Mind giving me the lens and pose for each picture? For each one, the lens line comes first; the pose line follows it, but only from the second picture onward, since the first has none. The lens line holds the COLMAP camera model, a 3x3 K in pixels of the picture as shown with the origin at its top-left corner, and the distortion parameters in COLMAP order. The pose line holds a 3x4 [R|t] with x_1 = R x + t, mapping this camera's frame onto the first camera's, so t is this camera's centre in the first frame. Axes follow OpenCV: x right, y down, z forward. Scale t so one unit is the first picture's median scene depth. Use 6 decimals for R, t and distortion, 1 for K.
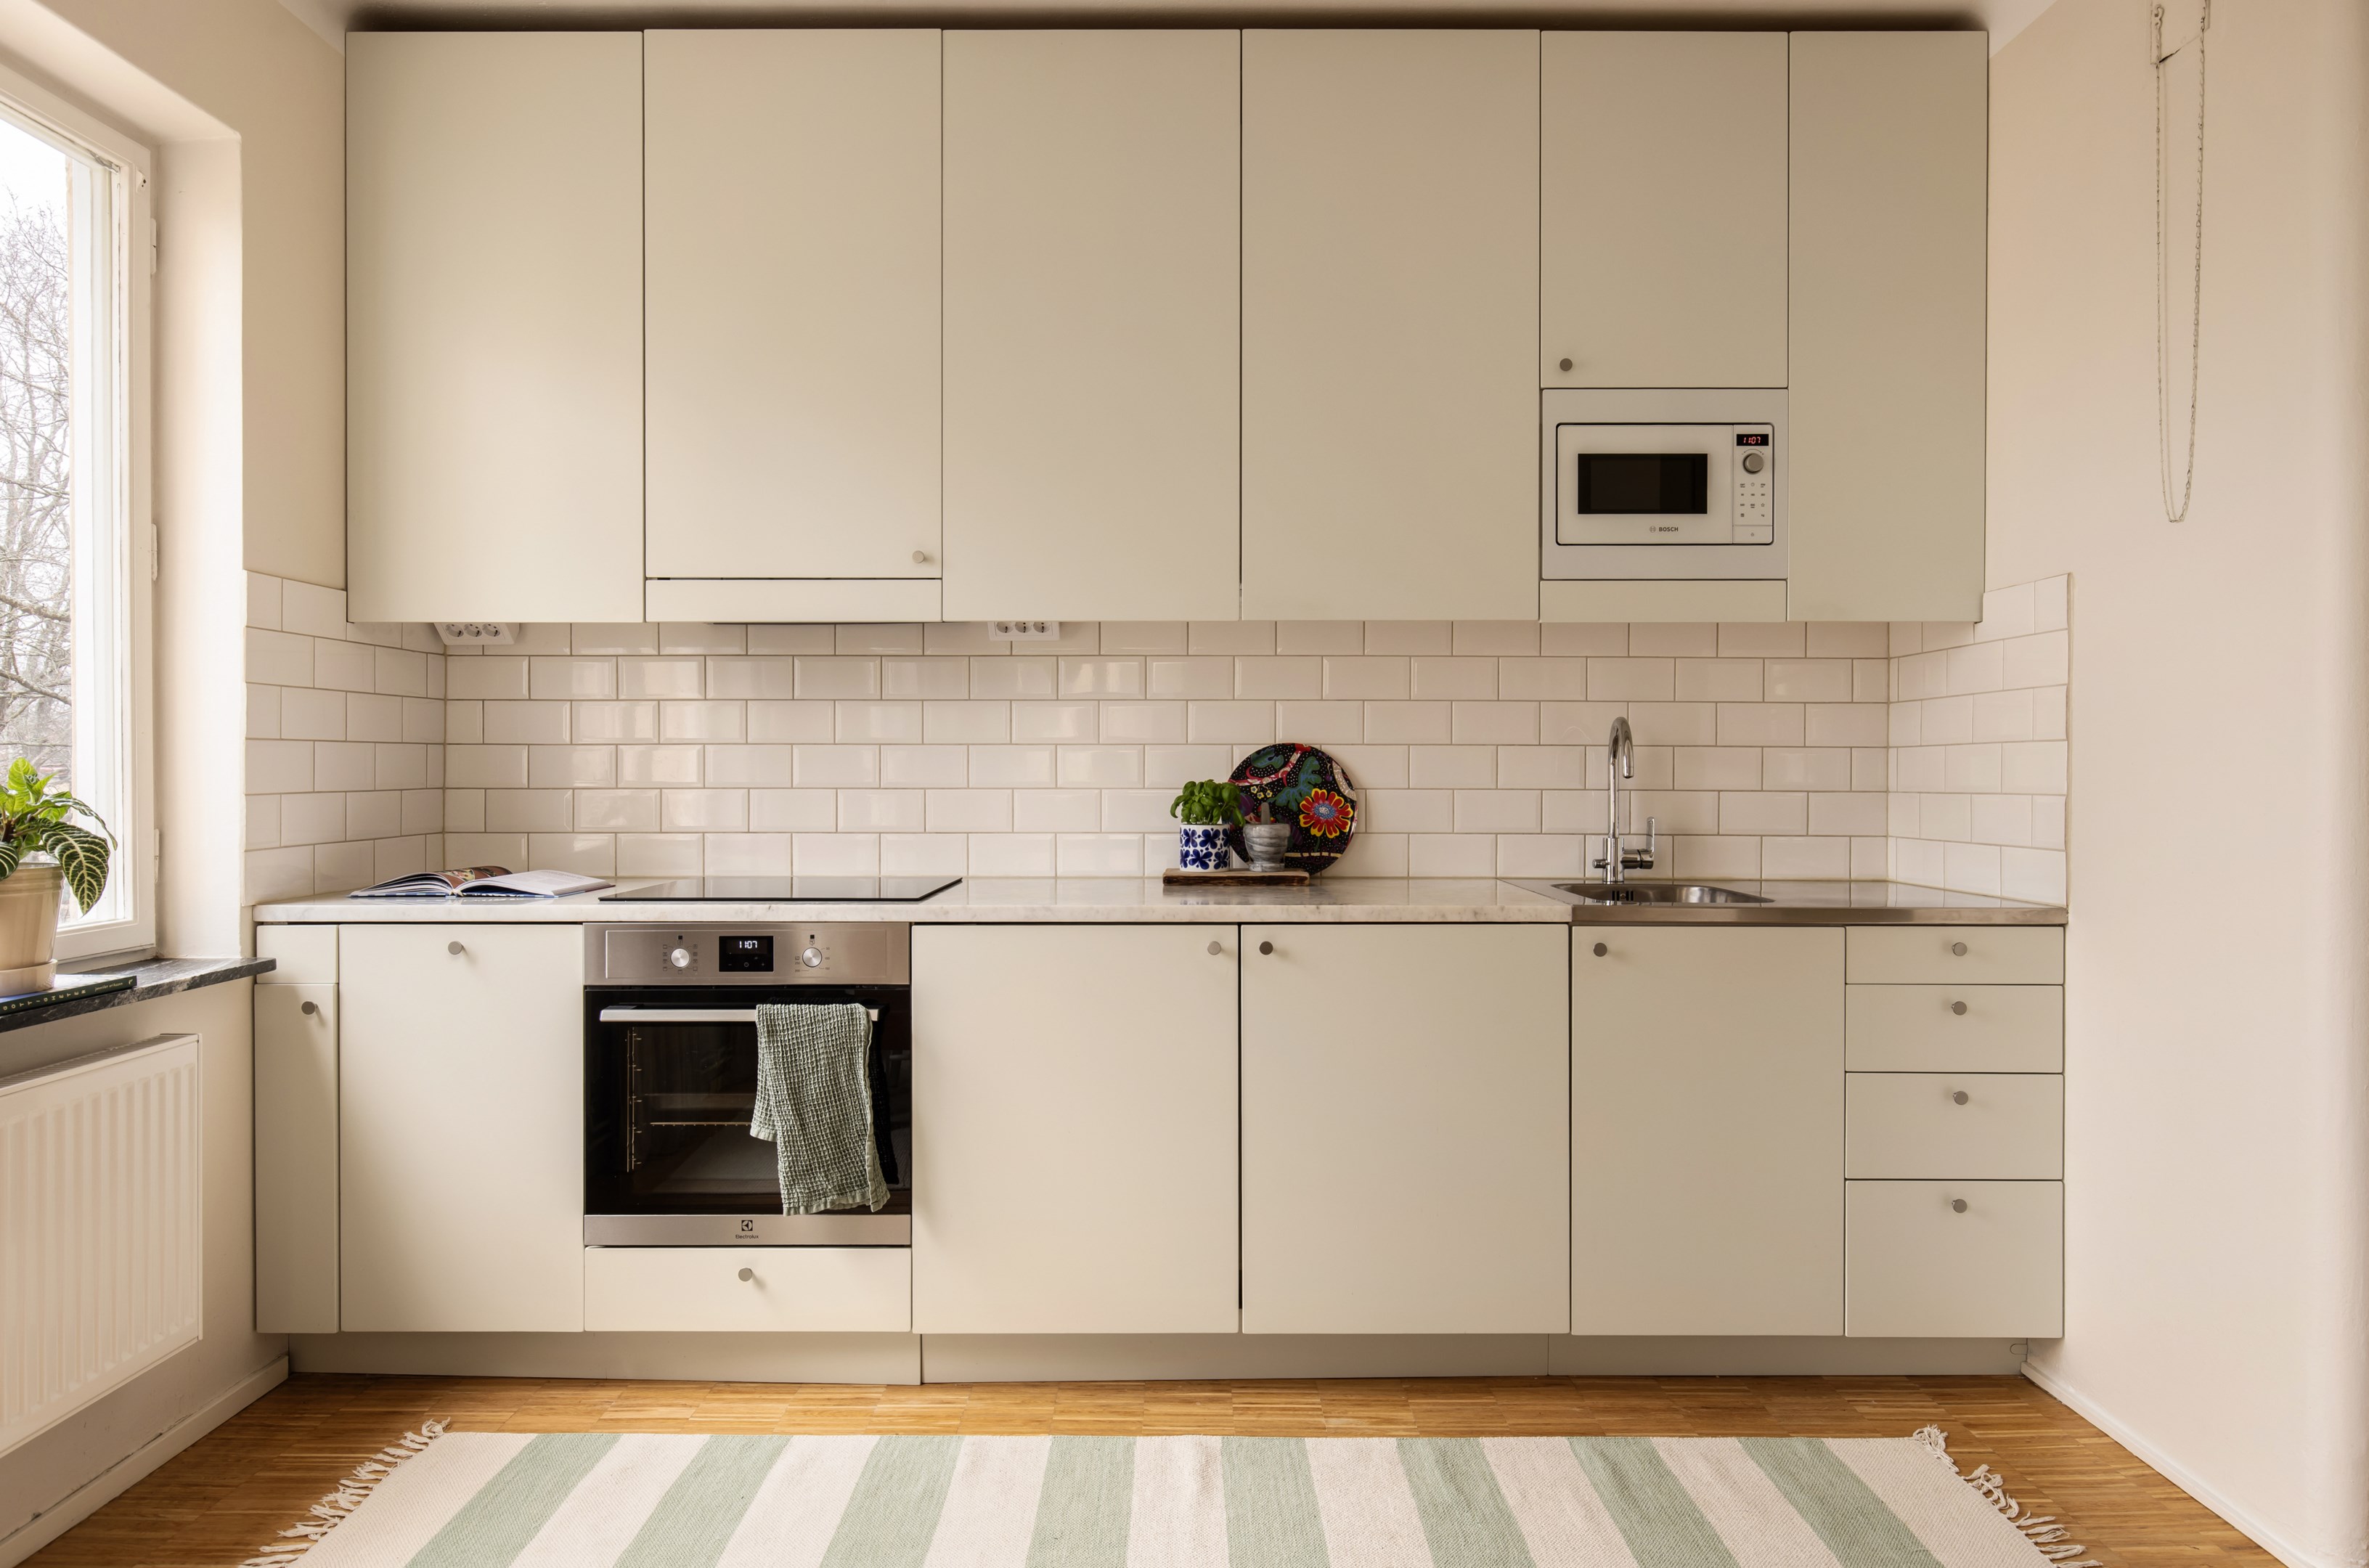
lens RADIAL K [[1399.6, 0, 1182.2], [0, 1399.6, 773.3], [0, 0, 1]] dist [0.006783, -0.006192]
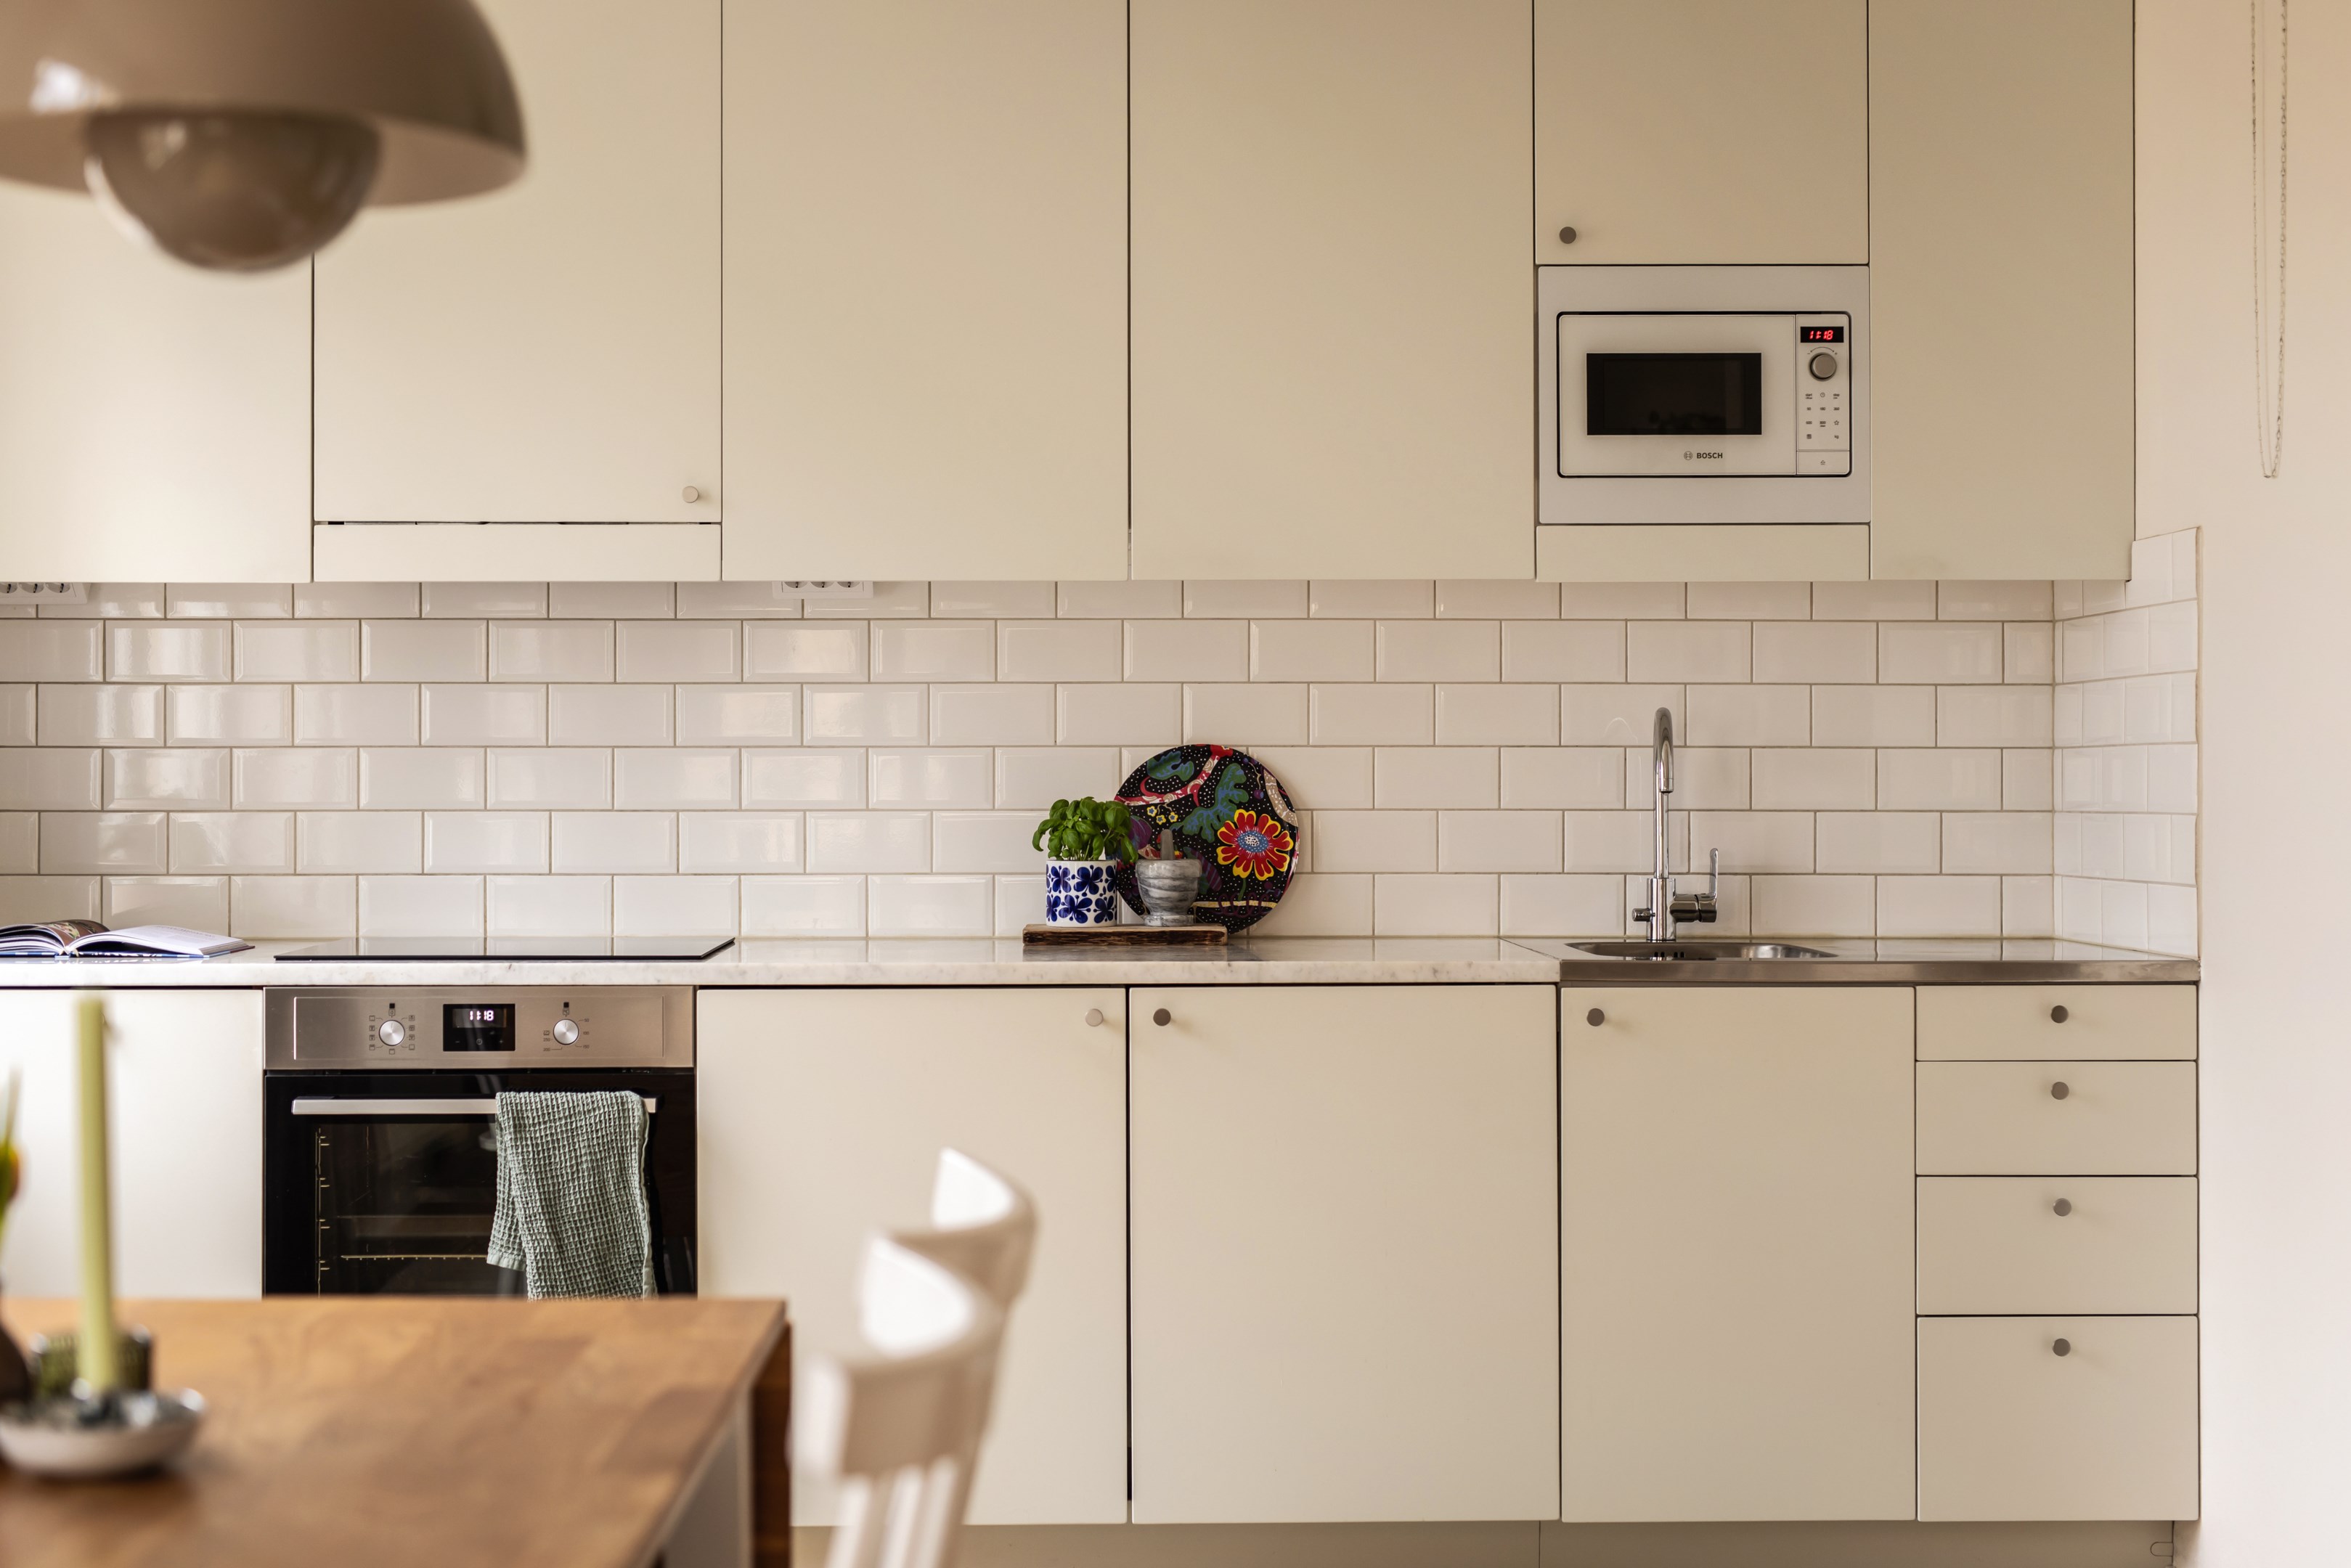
lens RADIAL K [[3306.8, 0, 1090.9], [0, 3306.8, 720.9], [0, 0, 1]] dist [-0.011590, 0.000000]
pose [[0.999802, -0.002004, 0.019815, -0.013740], [0.002377, 0.999820, -0.018842, -0.002807], [-0.019773, 0.018886, 0.999626, -0.778021]]
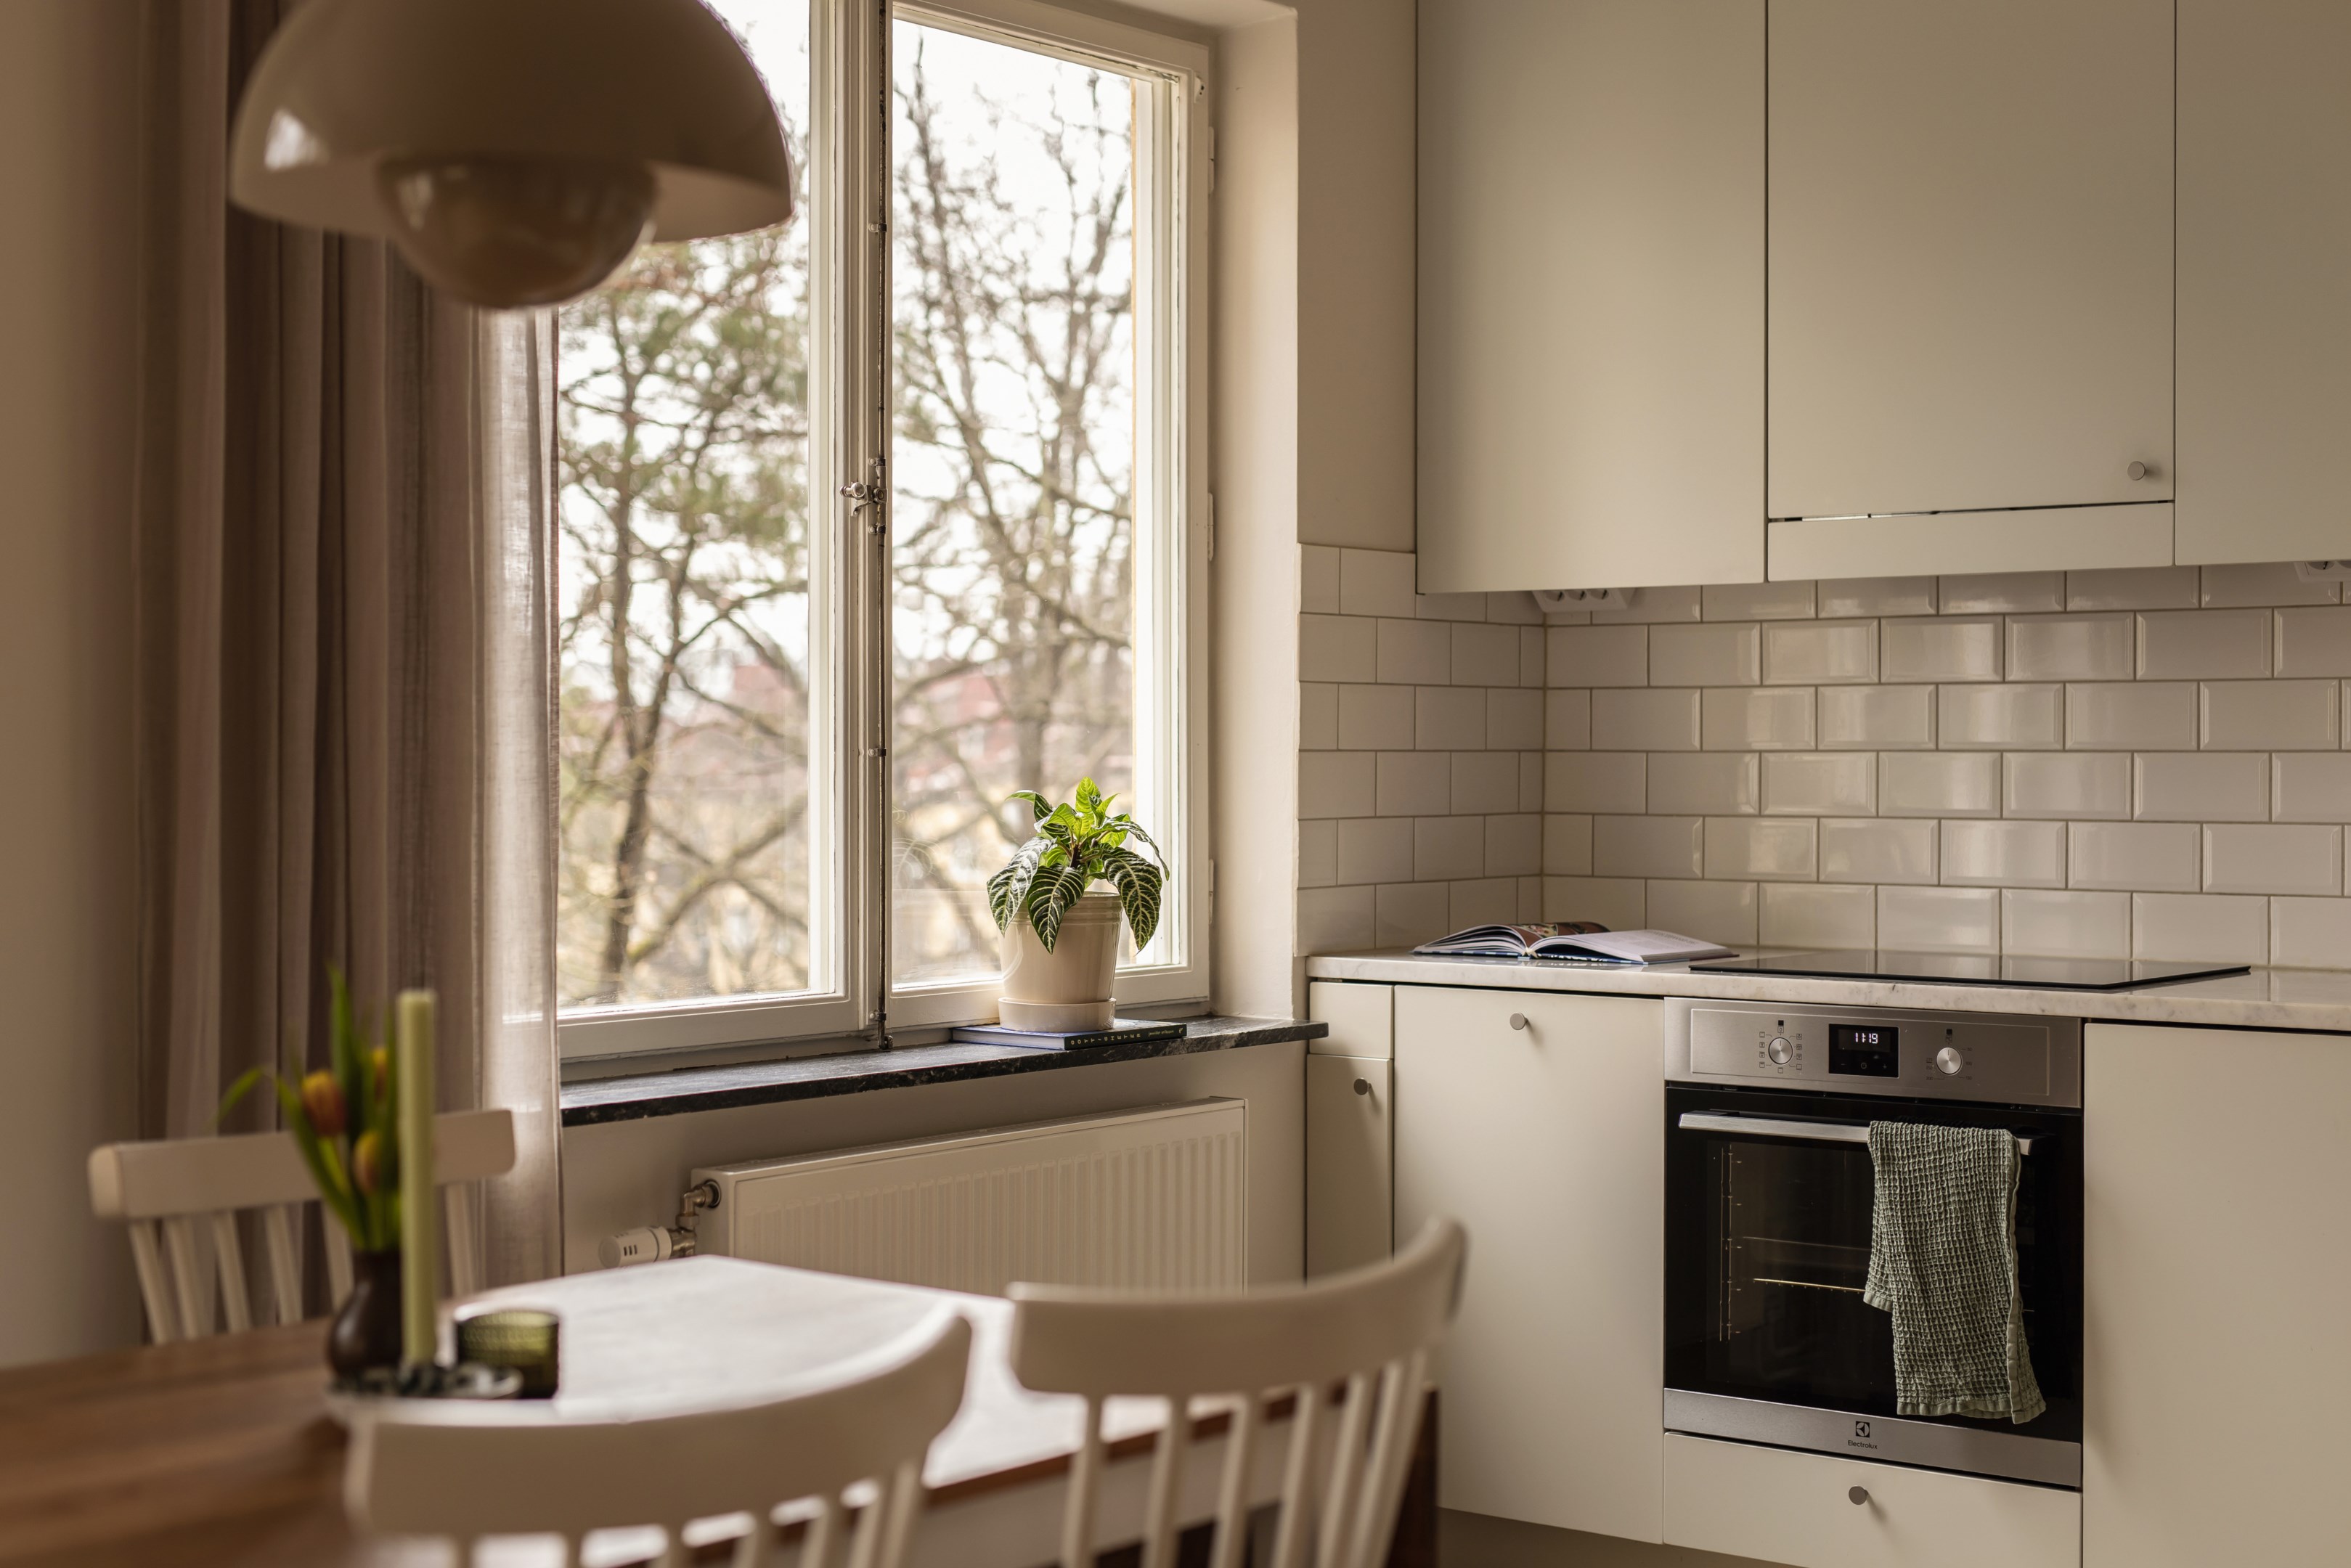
lens RADIAL K [[3306.8, 0, 1161.5], [0, 3306.8, 779.2], [0, 0, 1]] dist [-0.011590, 0.000000]
pose [[0.785592, 0.005224, -0.618723, 0.437925], [-0.004327, 0.999986, 0.002950, -0.012988], [0.618730, 0.000359, 0.785604, -0.533696]]
